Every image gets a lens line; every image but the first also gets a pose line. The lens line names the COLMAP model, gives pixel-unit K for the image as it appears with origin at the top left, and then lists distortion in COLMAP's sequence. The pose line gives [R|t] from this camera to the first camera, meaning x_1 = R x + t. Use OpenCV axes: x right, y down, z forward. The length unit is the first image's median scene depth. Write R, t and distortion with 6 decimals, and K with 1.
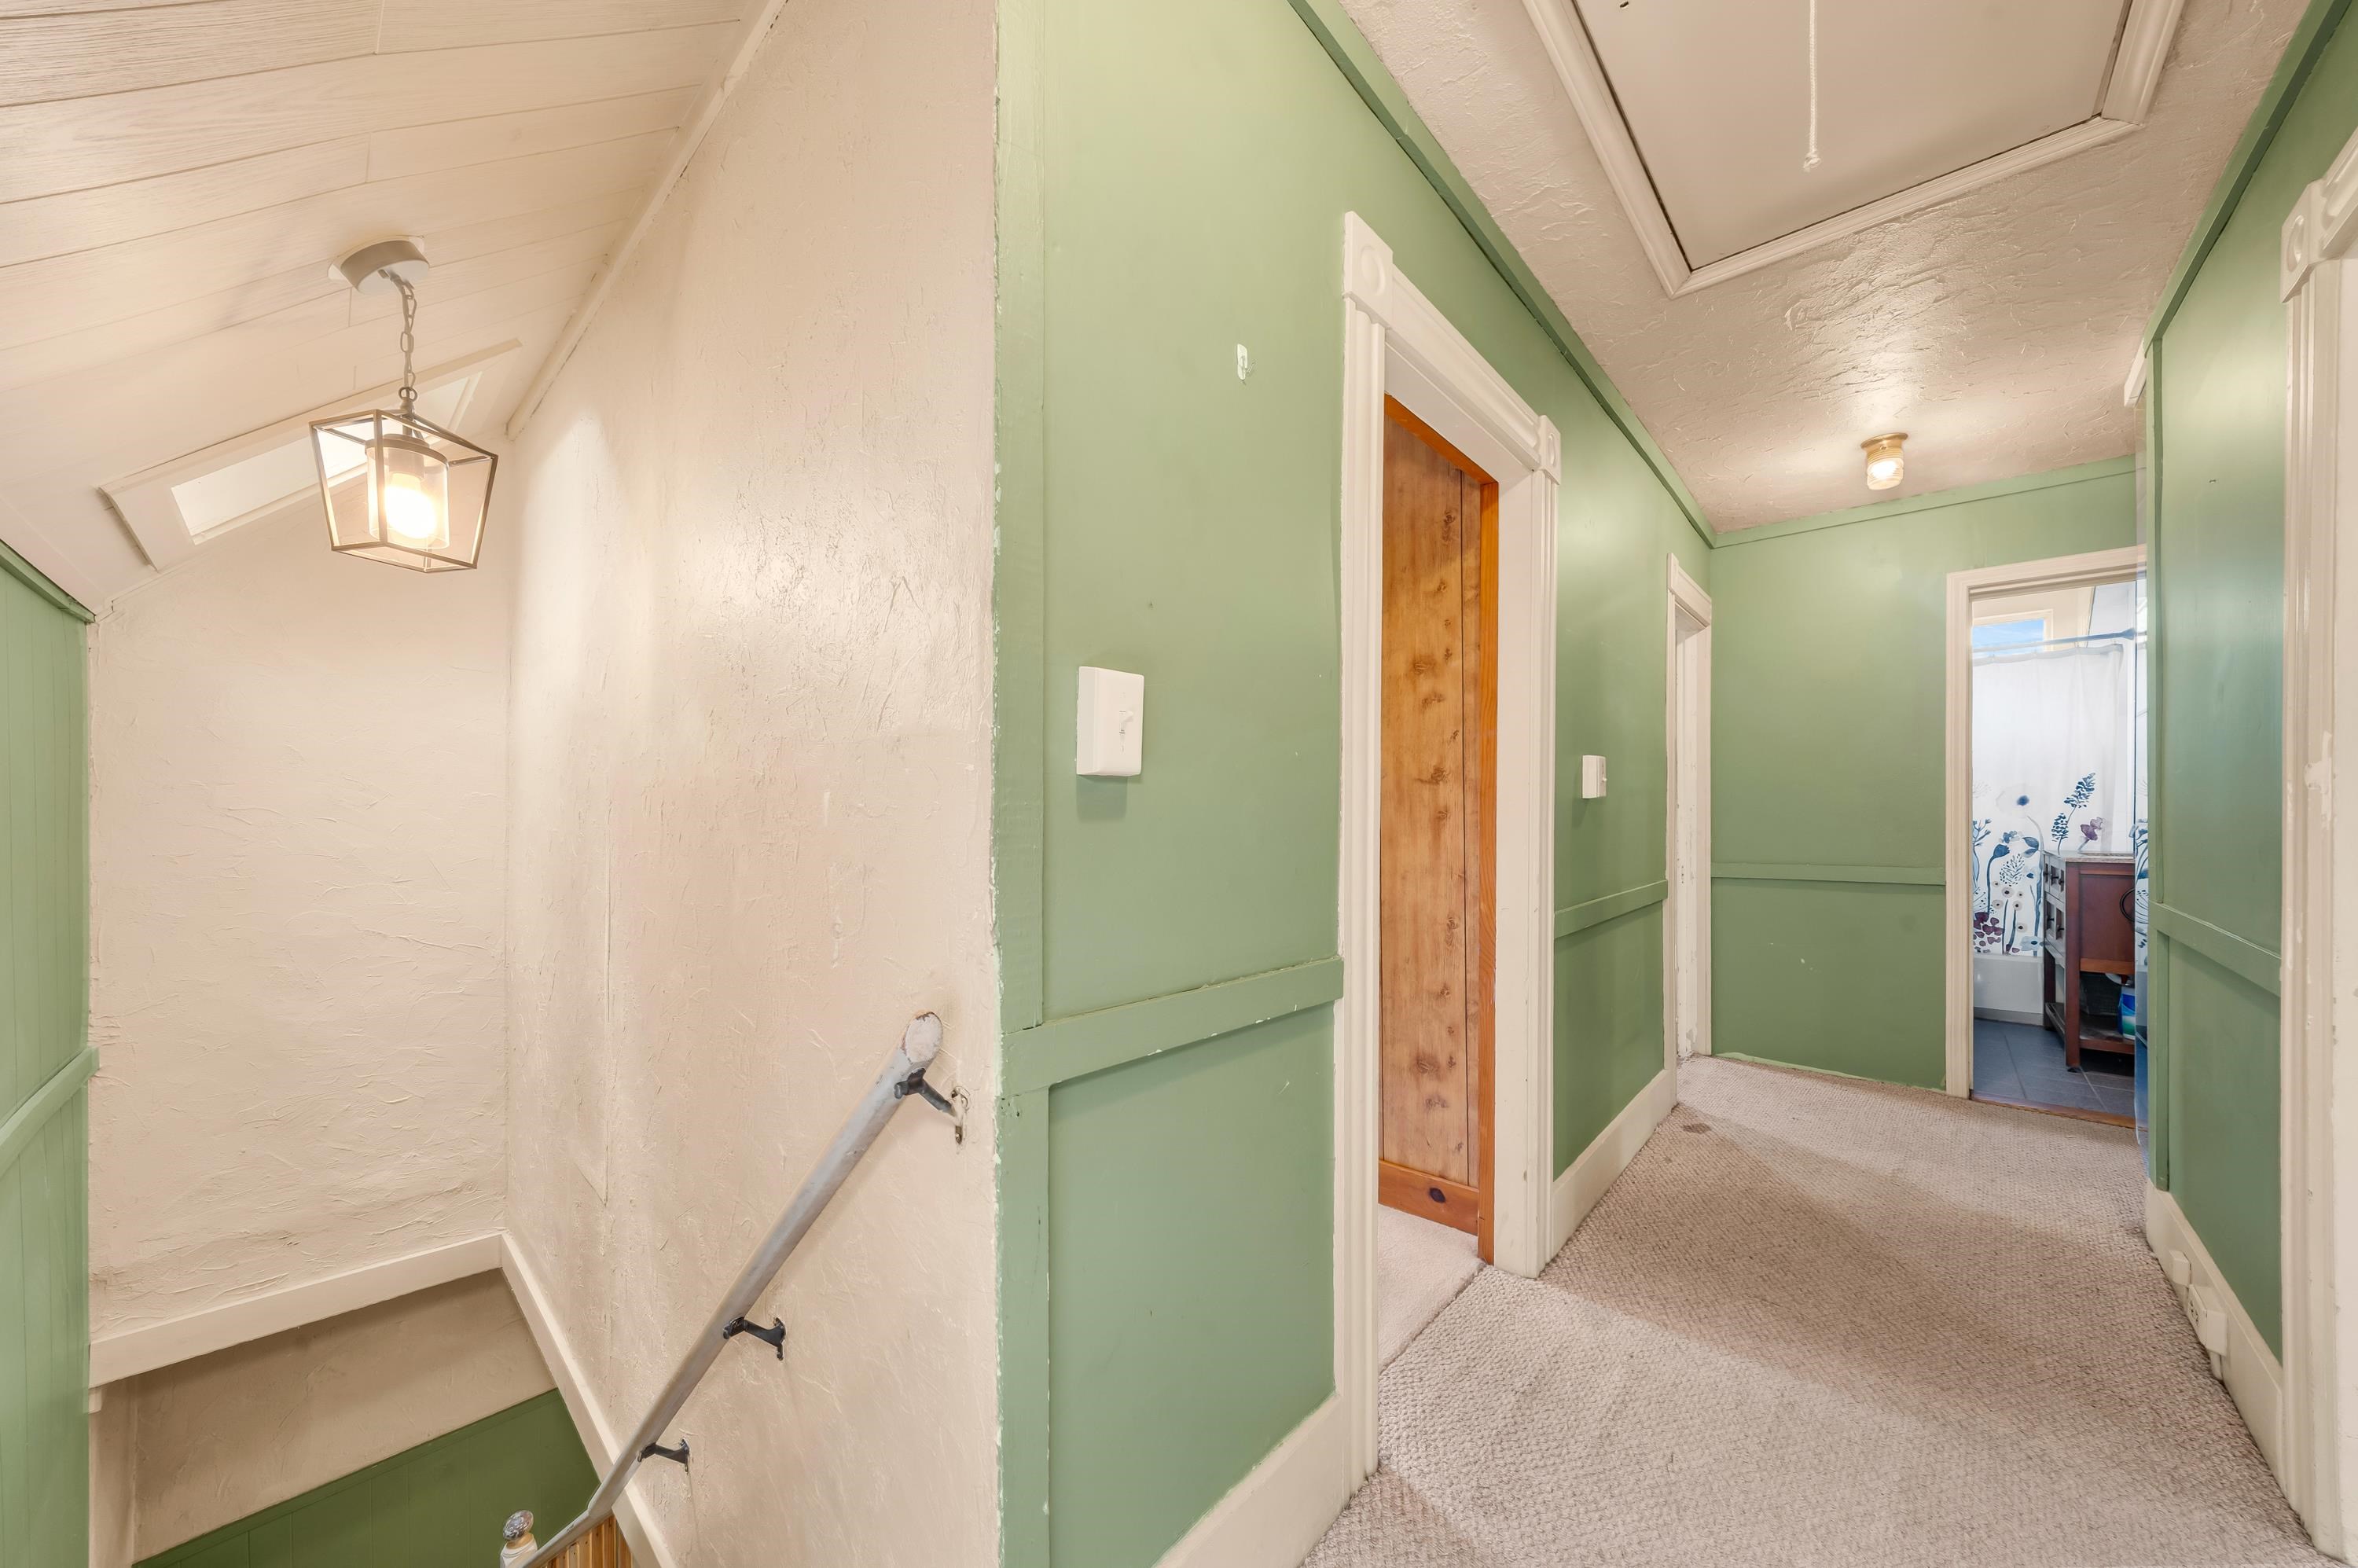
lens RADIAL K [[824.0, 0, 1204.5], [0, 824.0, 814.8], [0, 0, 1]] dist [-0.000313, -0.000133]
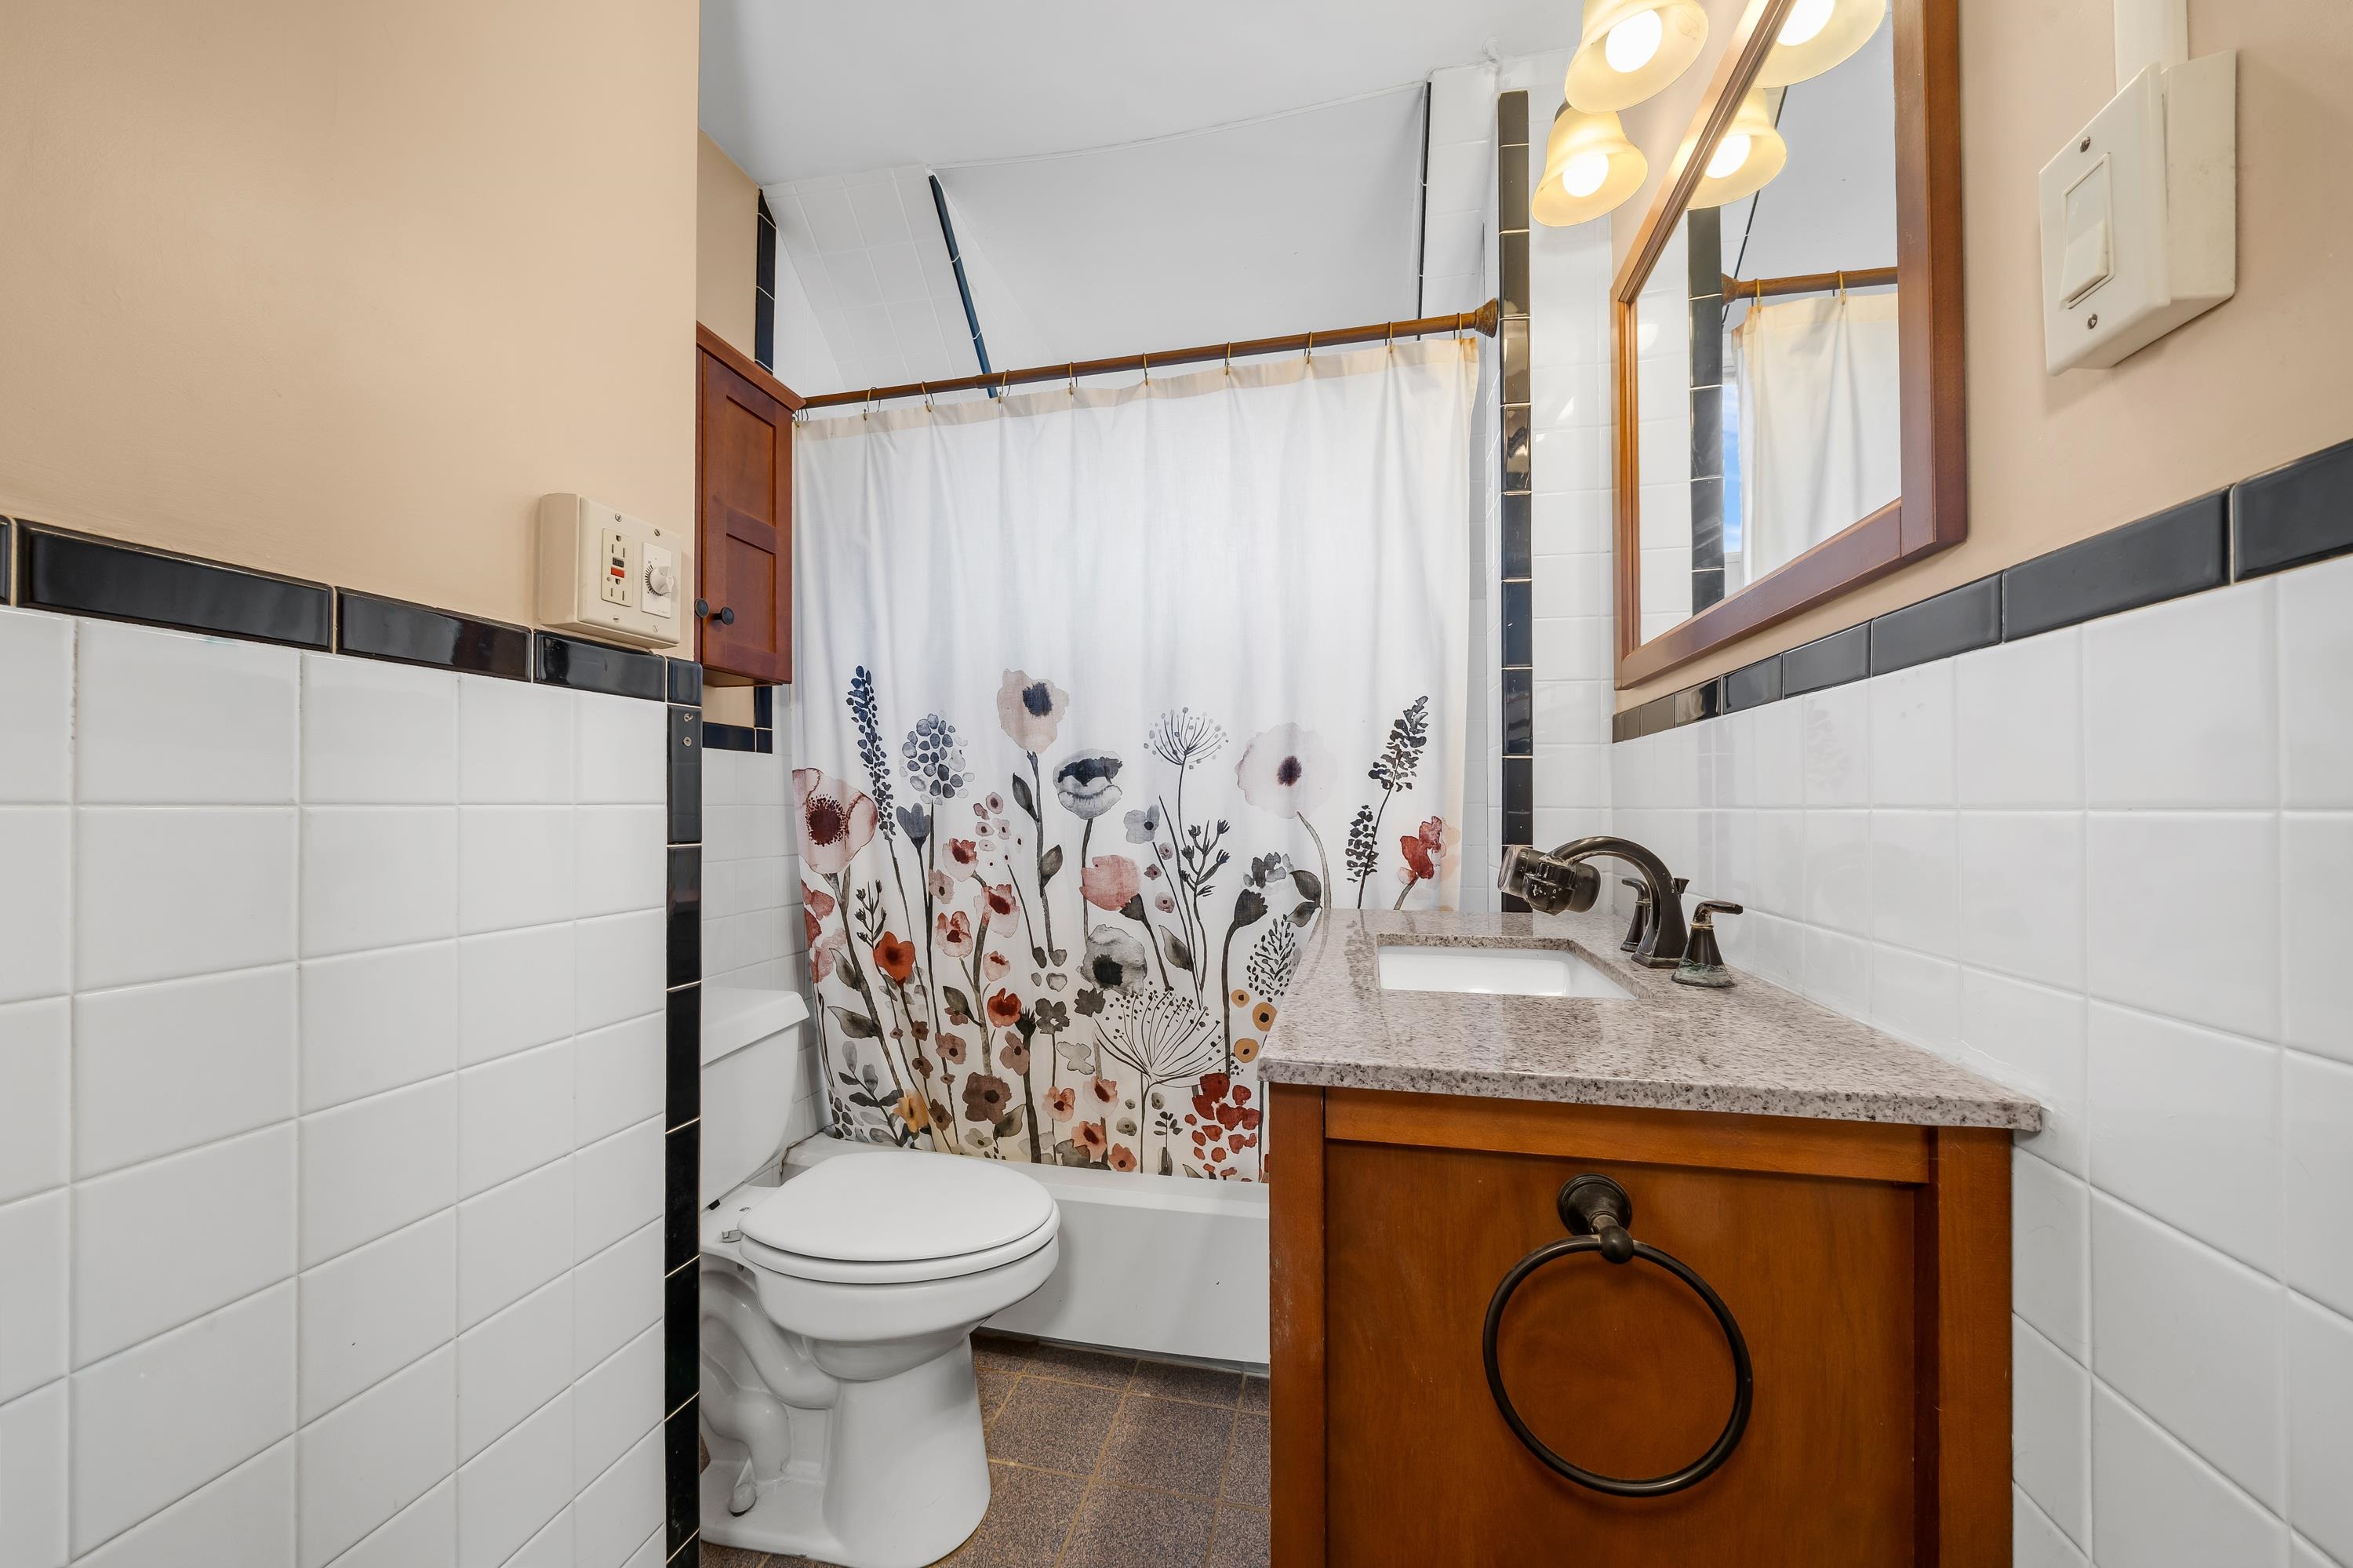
lens RADIAL K [[822.3, 0, 1180.4], [0, 822.3, 792.6], [0, 0, 1]] dist [-0.000313, -0.000133]
pose [[0.887654, 0.004026, 0.460494, 0.771285], [0.002555, 0.999903, -0.013667, -0.002833], [-0.460505, 0.013308, 0.887557, 0.687767]]
